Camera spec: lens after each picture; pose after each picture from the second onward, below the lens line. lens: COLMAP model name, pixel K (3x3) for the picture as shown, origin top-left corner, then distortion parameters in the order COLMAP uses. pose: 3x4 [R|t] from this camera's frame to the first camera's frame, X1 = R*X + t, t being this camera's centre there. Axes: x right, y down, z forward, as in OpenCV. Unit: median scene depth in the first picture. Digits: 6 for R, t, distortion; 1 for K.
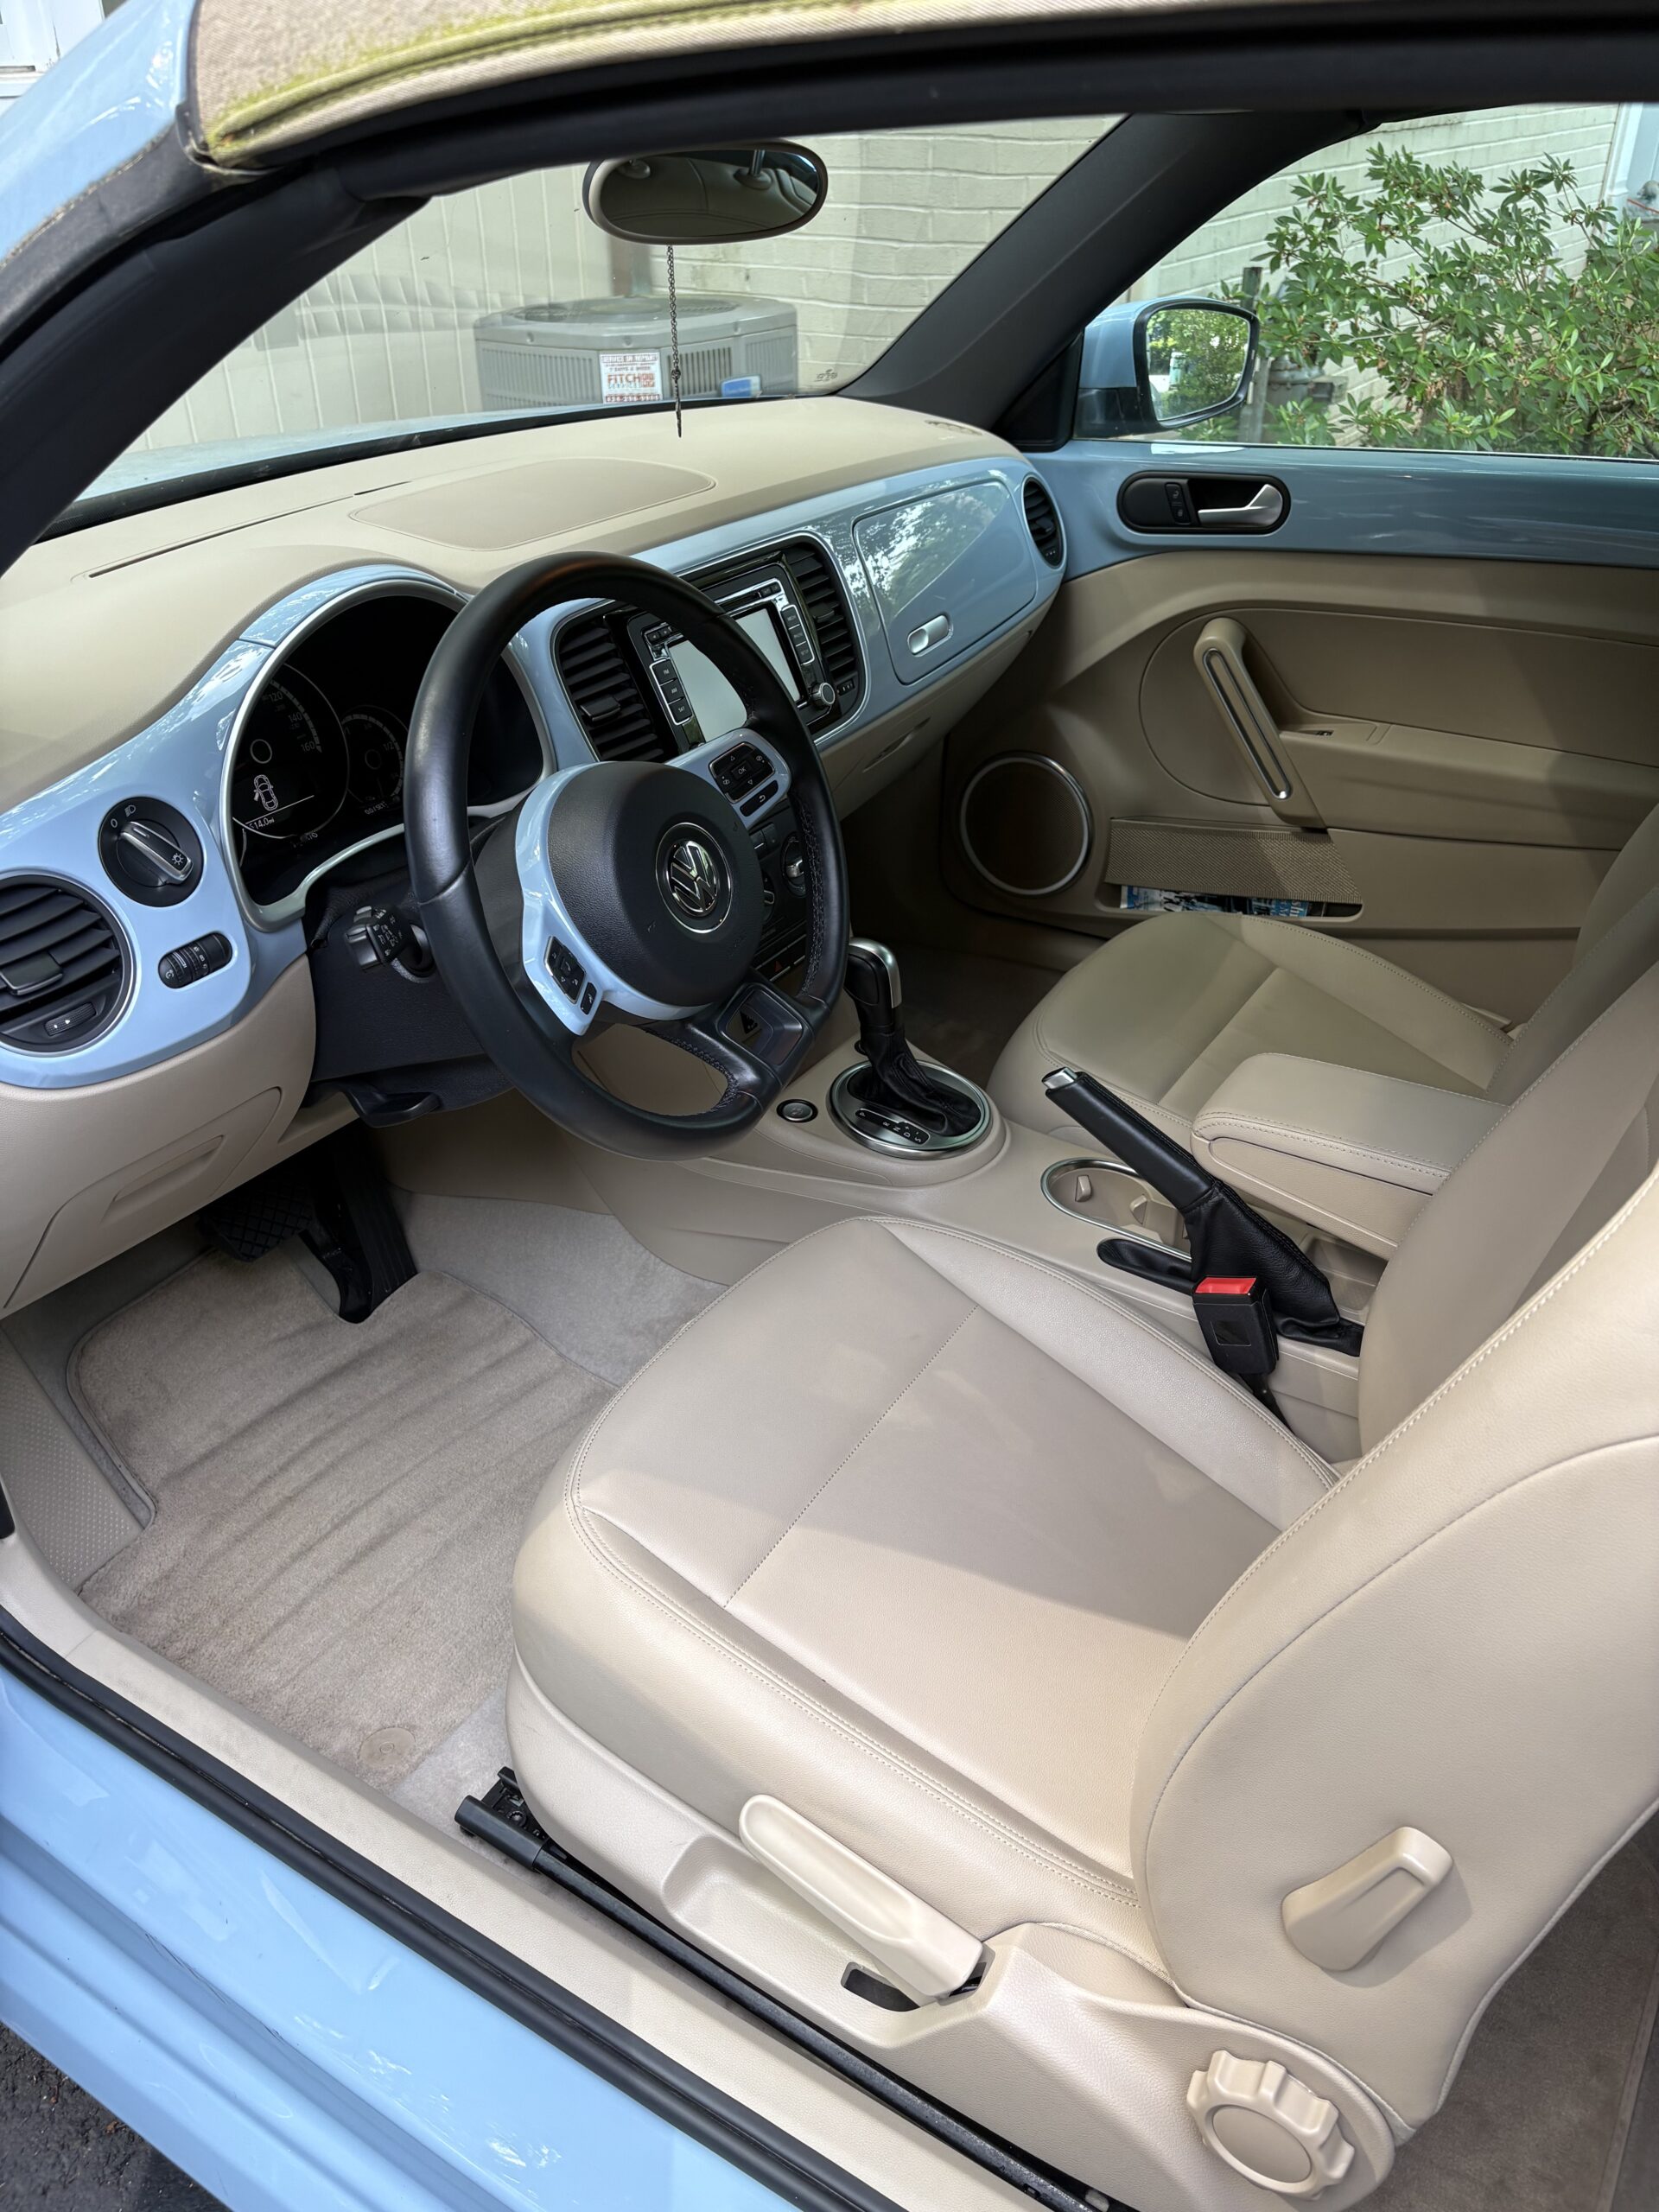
lens RADIAL K [[1729.2, 0, 870.0], [0, 1729.2, 1102.7], [0, 0, 1]] dist [0.003807, 0.002555]
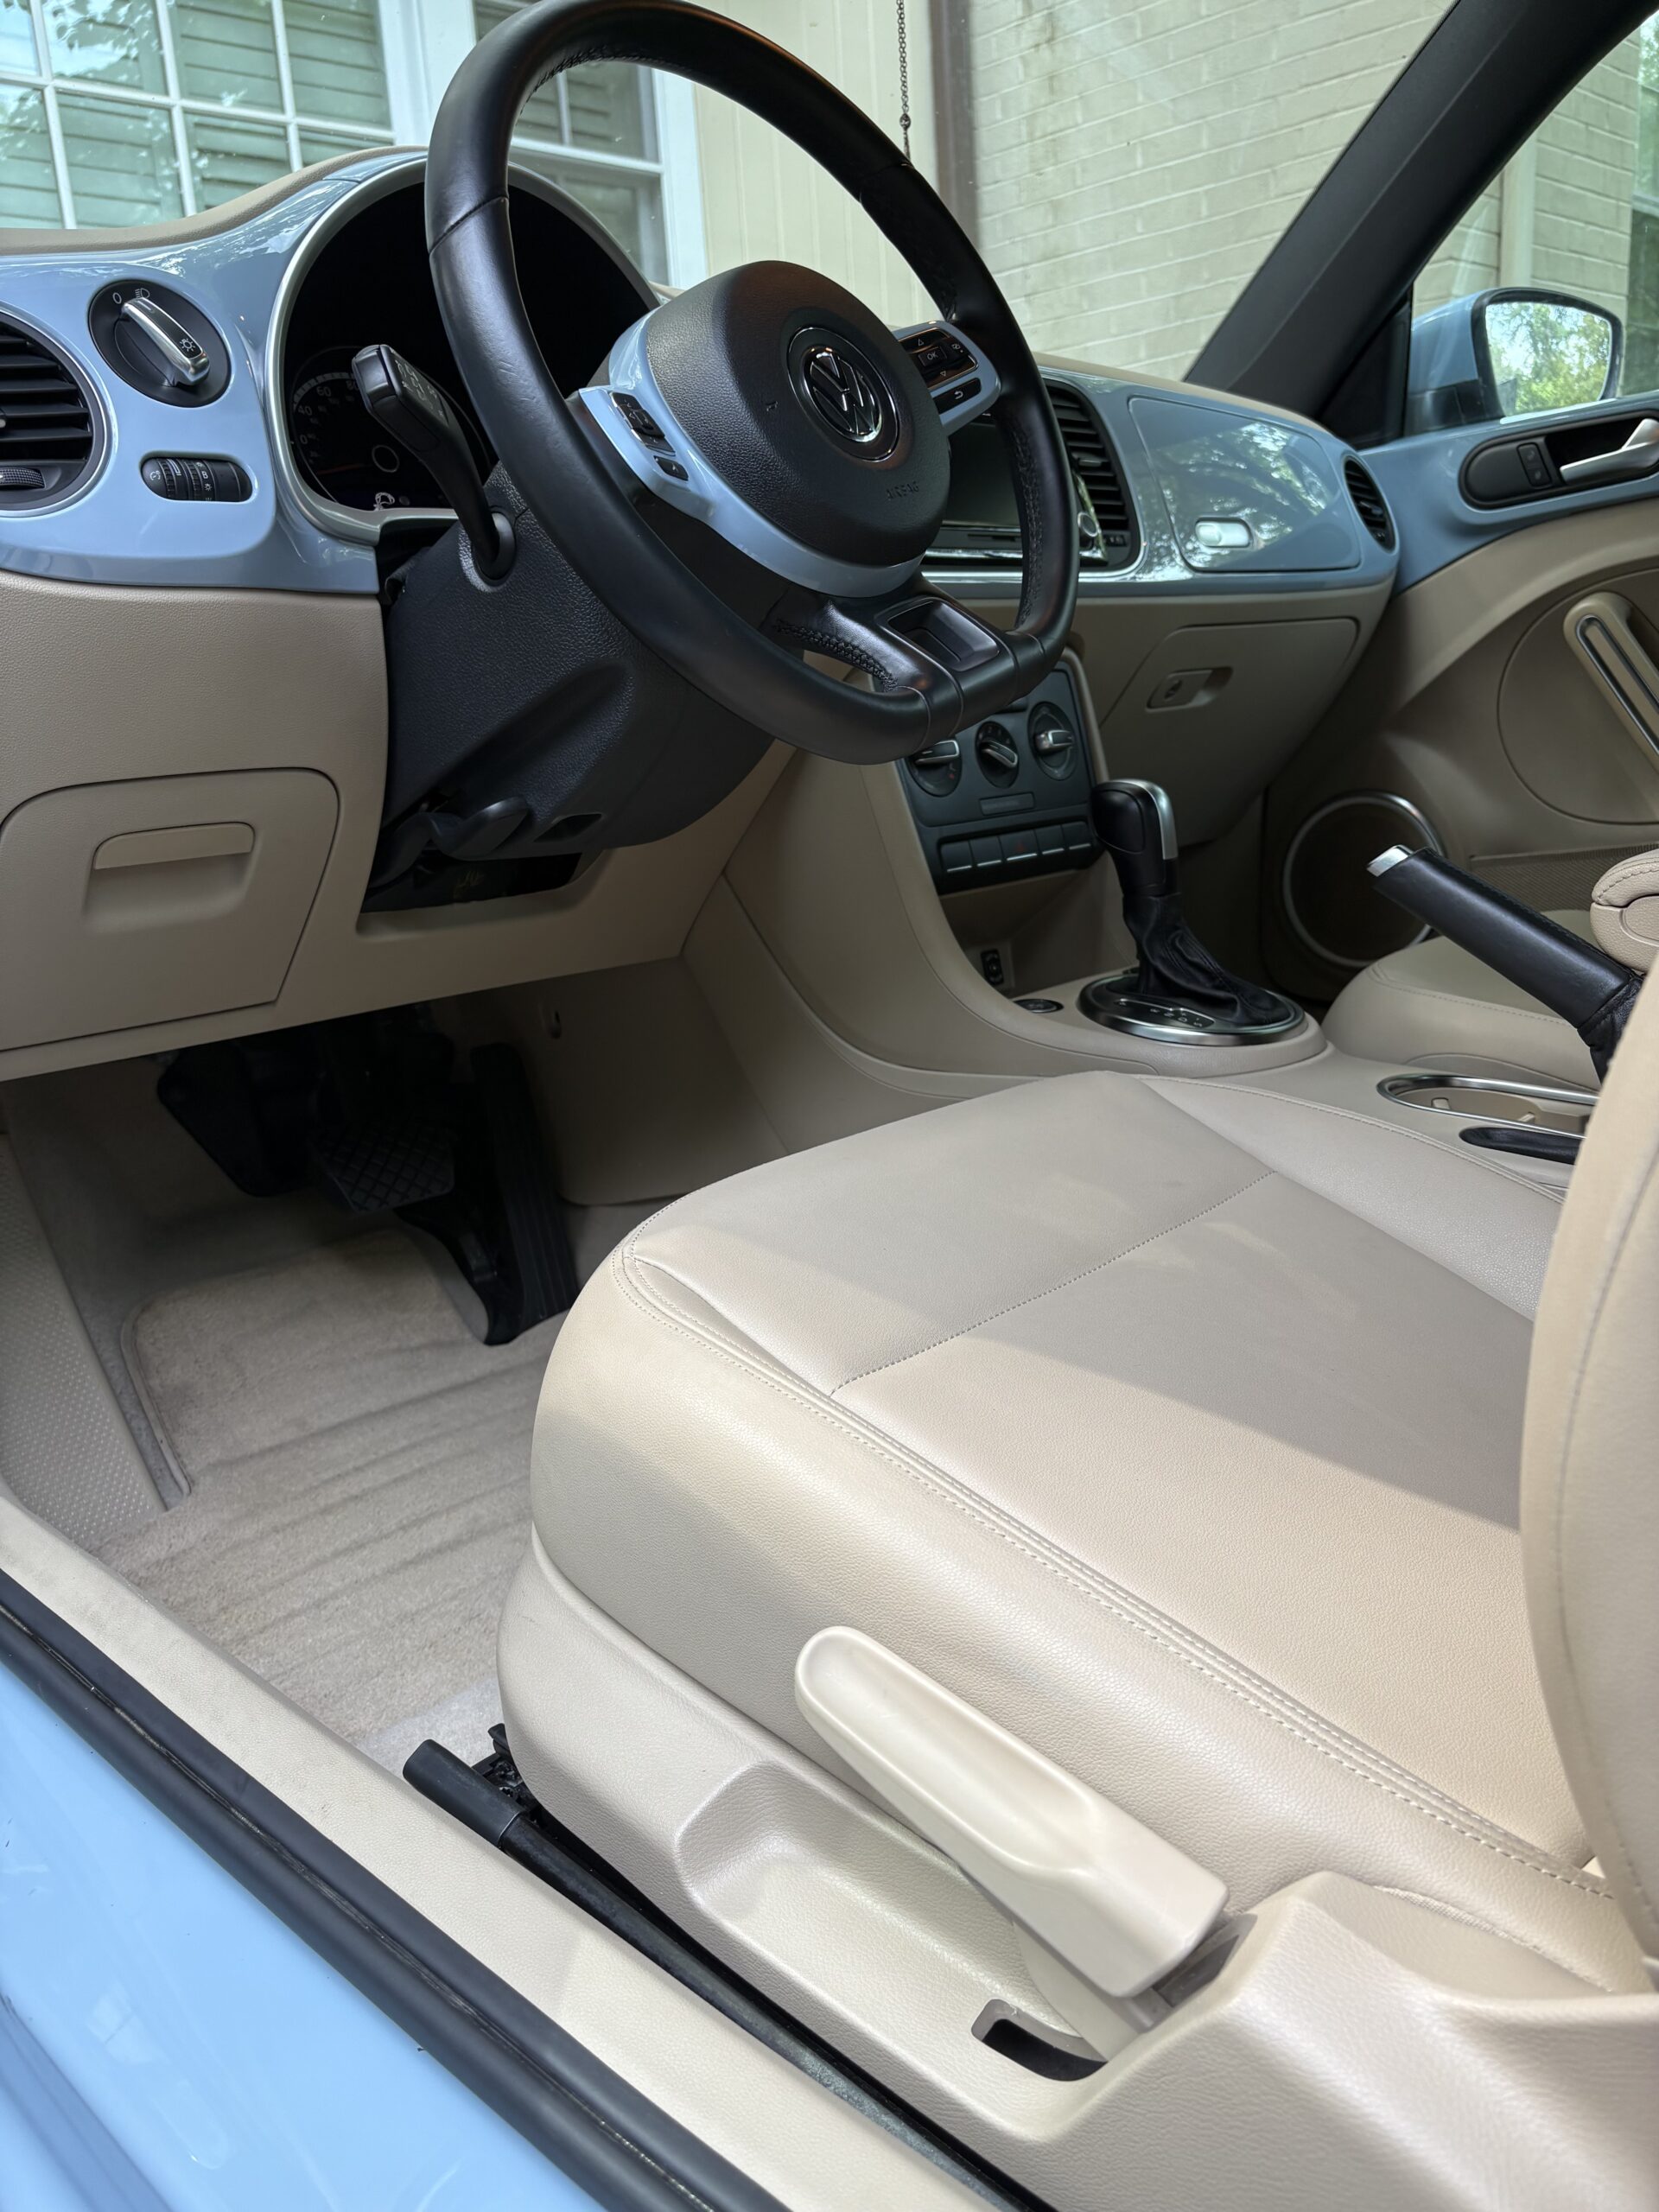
lens RADIAL K [[1729.2, 0, 870.0], [0, 1729.2, 1102.7], [0, 0, 1]] dist [0.003807, 0.002555]
pose [[0.977684, -0.007172, -0.209957, 0.046468], [-0.054326, 0.956790, -0.285659, 0.277761], [0.202934, 0.290690, 0.935049, 0.298274]]
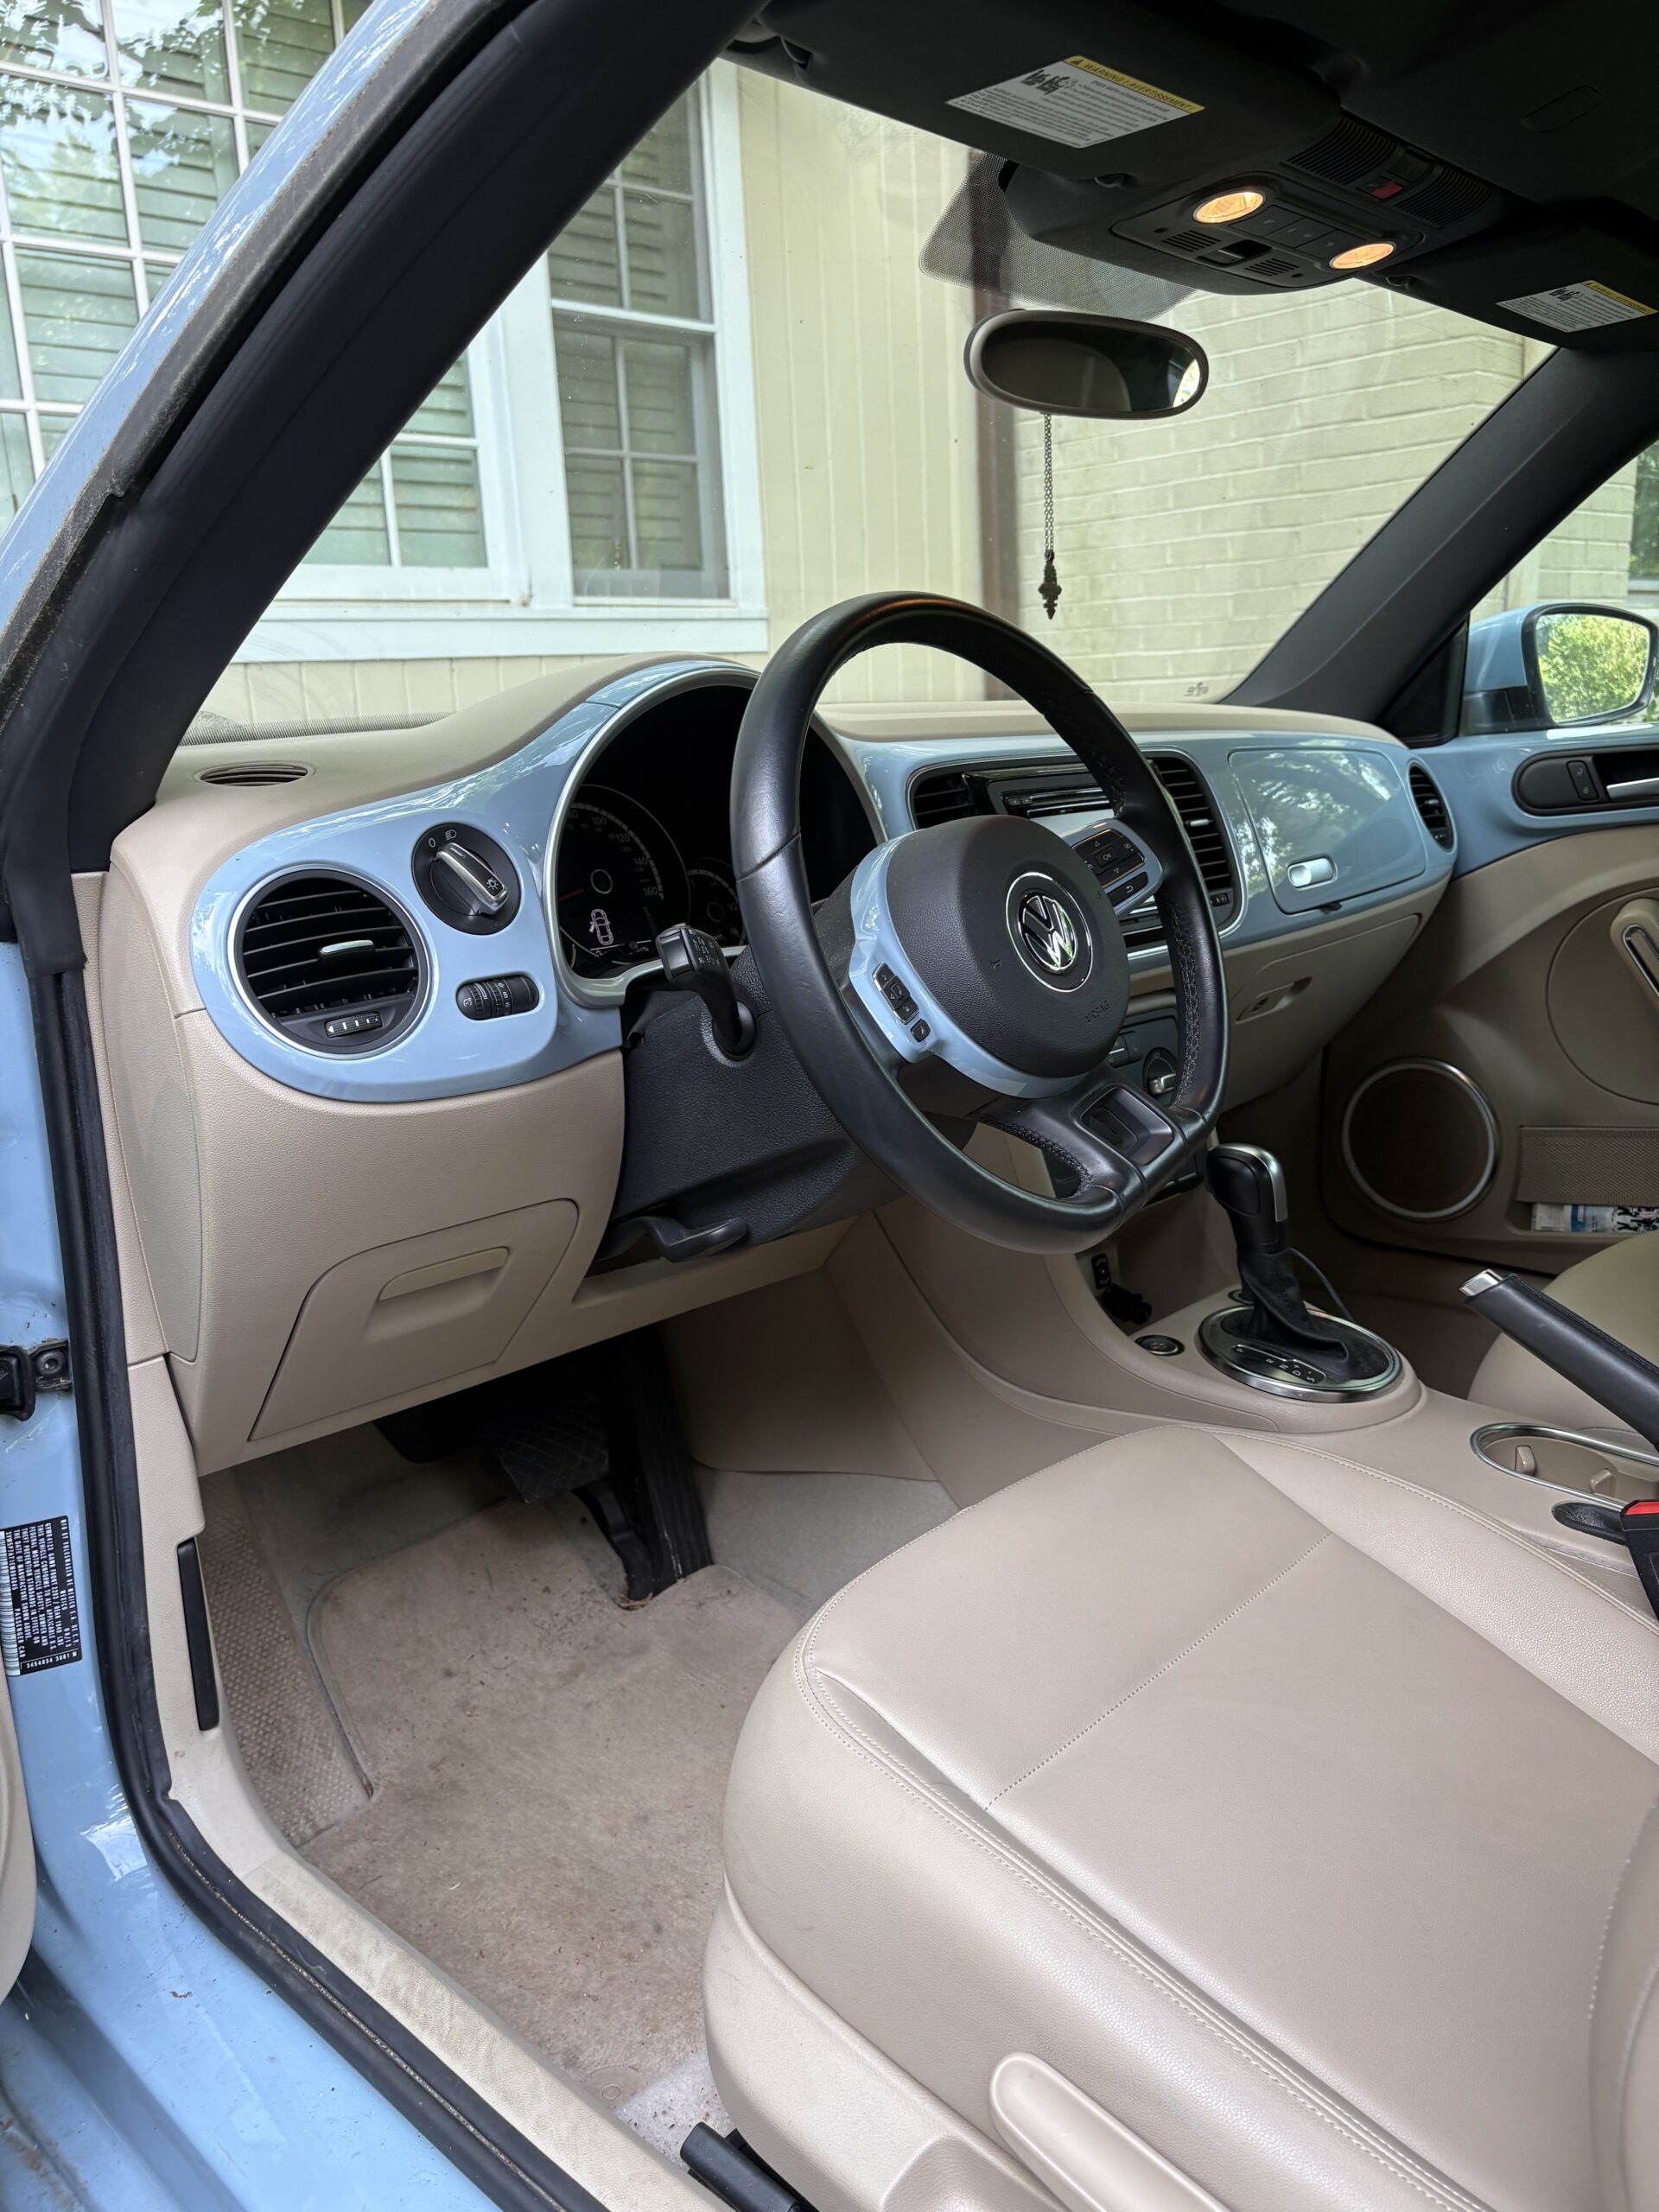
lens RADIAL K [[1734.3, 0, 883.1], [0, 1734.3, 1092.4], [0, 0, 1]] dist [0.028076, -0.048603]
pose [[0.980819, 0.001813, -0.194913, -0.010141], [-0.064114, 0.947317, -0.313816, 0.169522], [0.184075, 0.320293, 0.929263, 0.148224]]
